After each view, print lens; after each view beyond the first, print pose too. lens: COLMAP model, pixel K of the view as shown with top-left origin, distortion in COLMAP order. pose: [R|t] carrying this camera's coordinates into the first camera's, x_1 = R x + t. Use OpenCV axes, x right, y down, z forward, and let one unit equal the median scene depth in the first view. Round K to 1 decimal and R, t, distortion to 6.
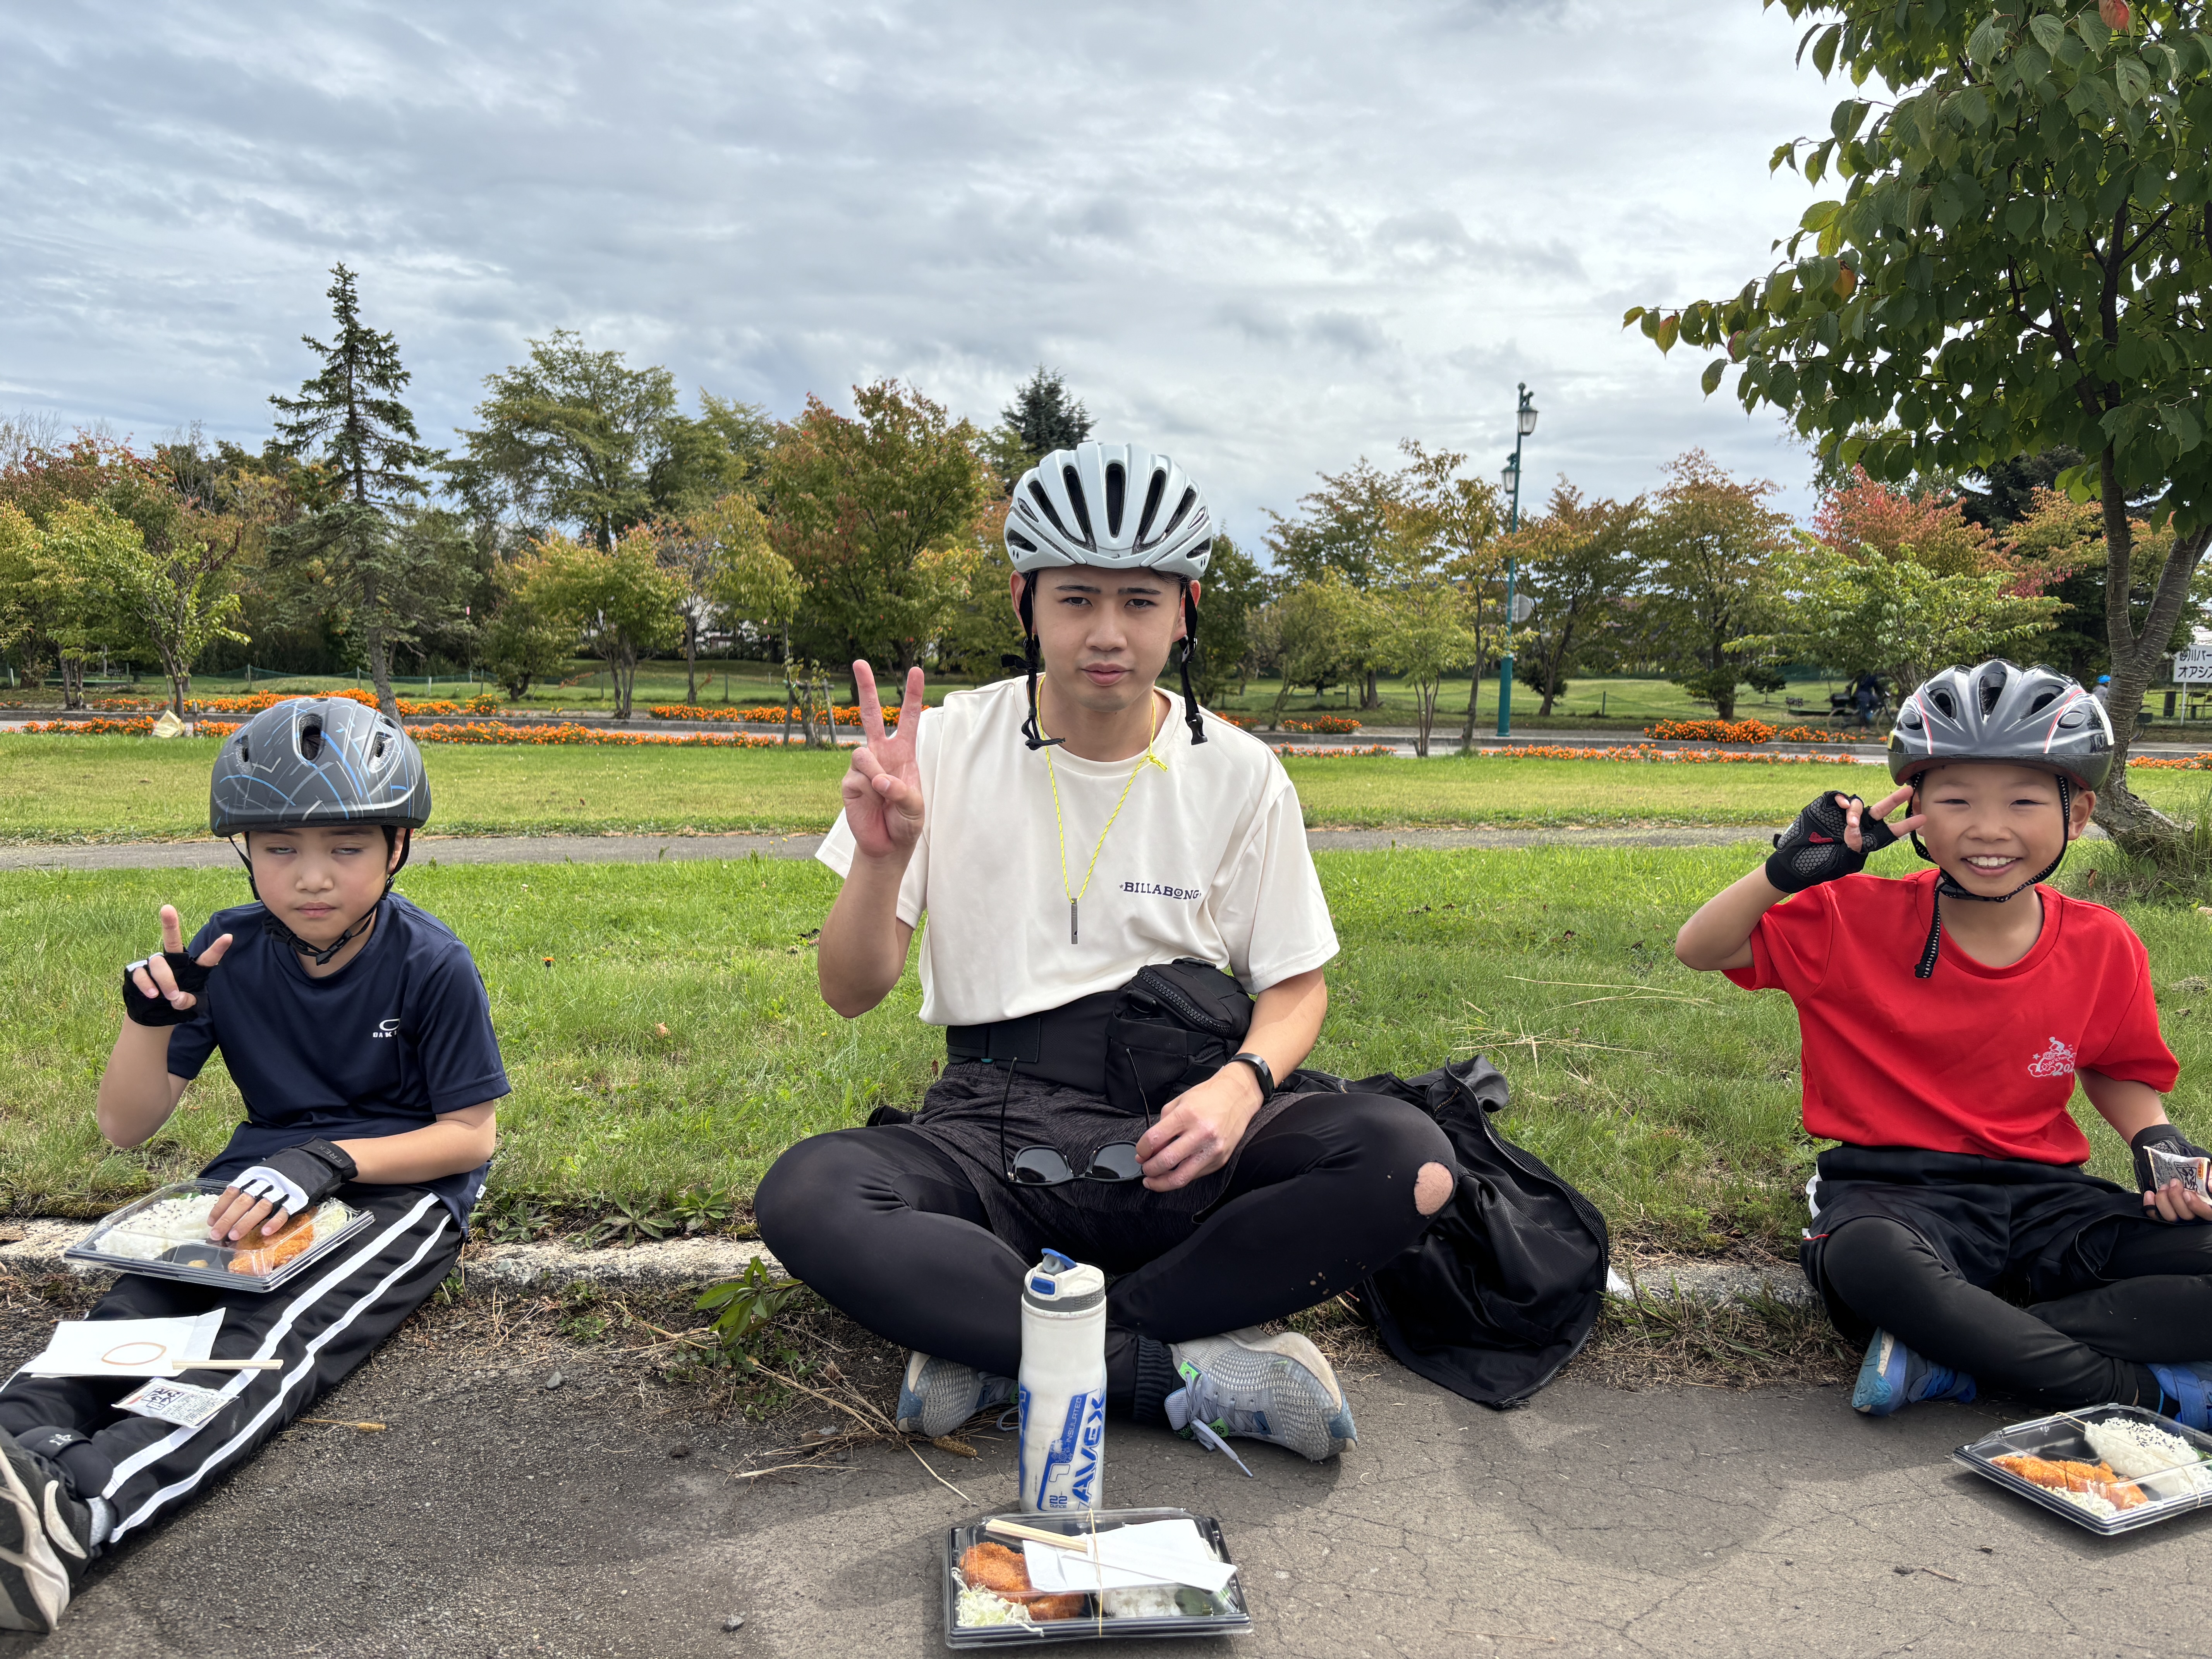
lens RADIAL K [[1673.1, 0, 1101.7], [0, 1673.1, 847.4], [0, 0, 1]] dist [0.050315, -0.070035]
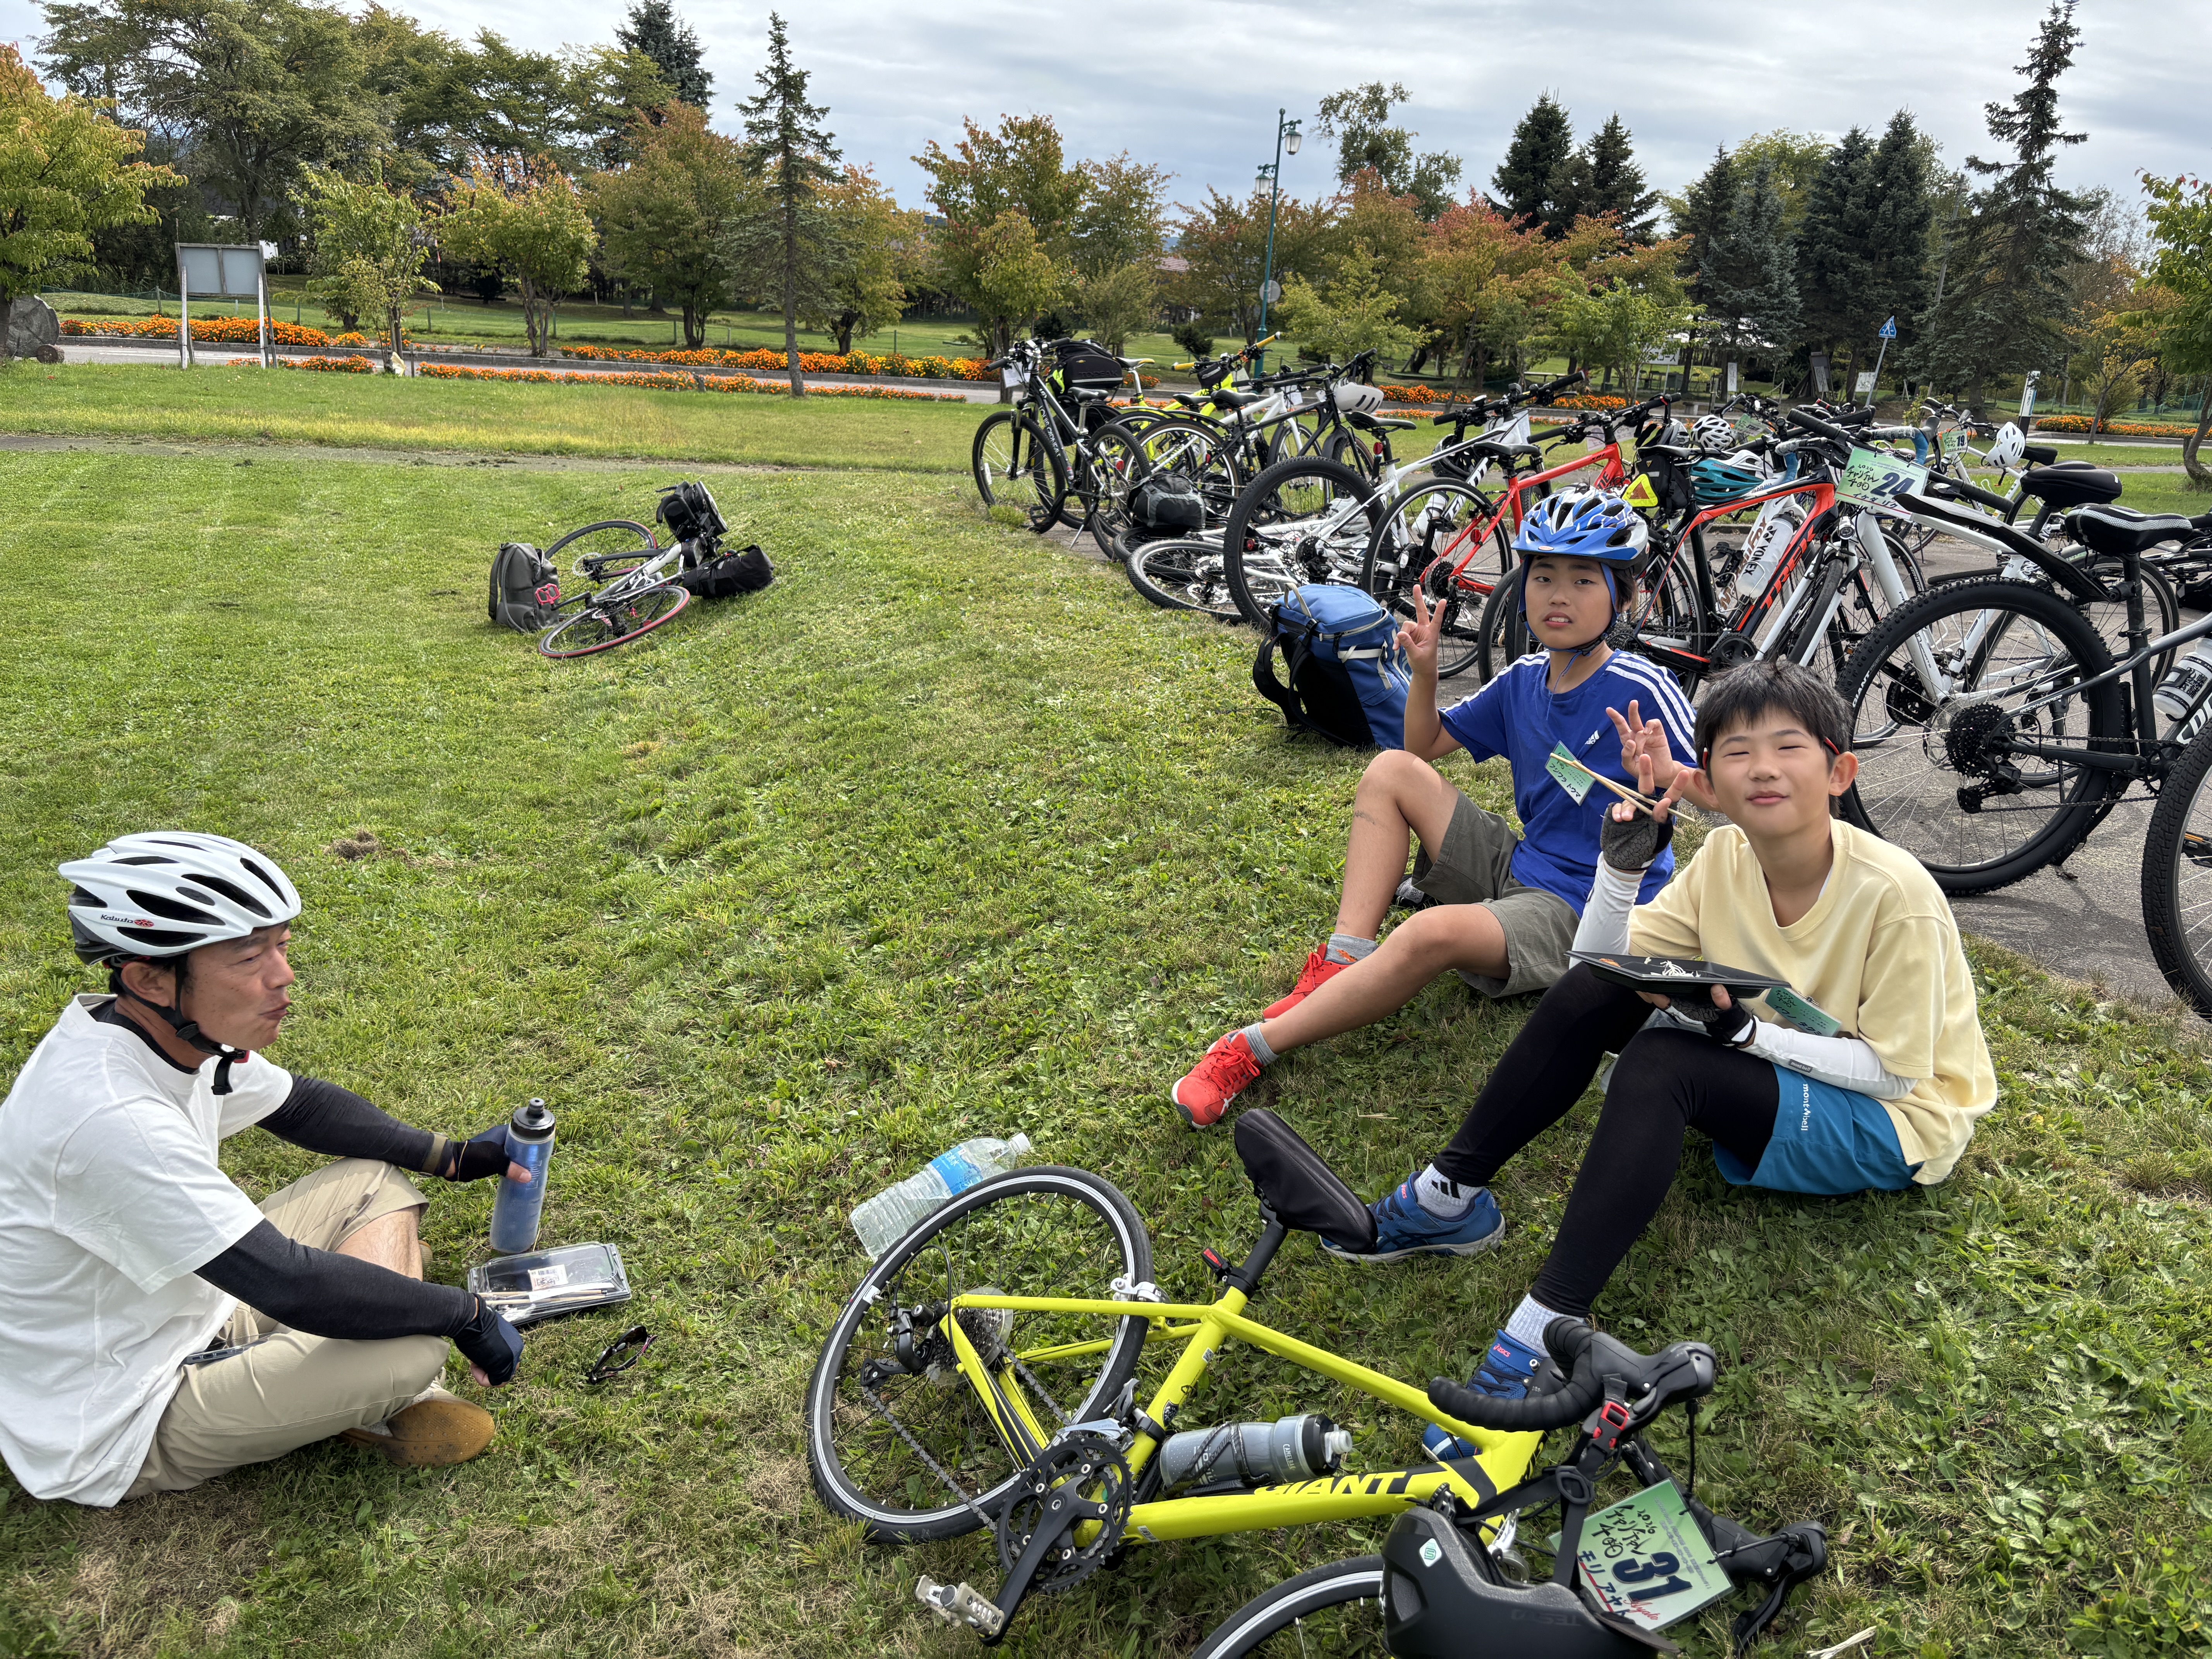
lens RADIAL K [[1673.1, 0, 1160.6], [0, 1673.1, 845.8], [0, 0, 1]] dist [0.050315, -0.070035]
pose [[0.908127, -0.089009, 0.409125, -0.365346], [0.000860, 0.977537, 0.210764, 0.003473], [-0.418695, -0.191048, 0.887804, -0.189992]]
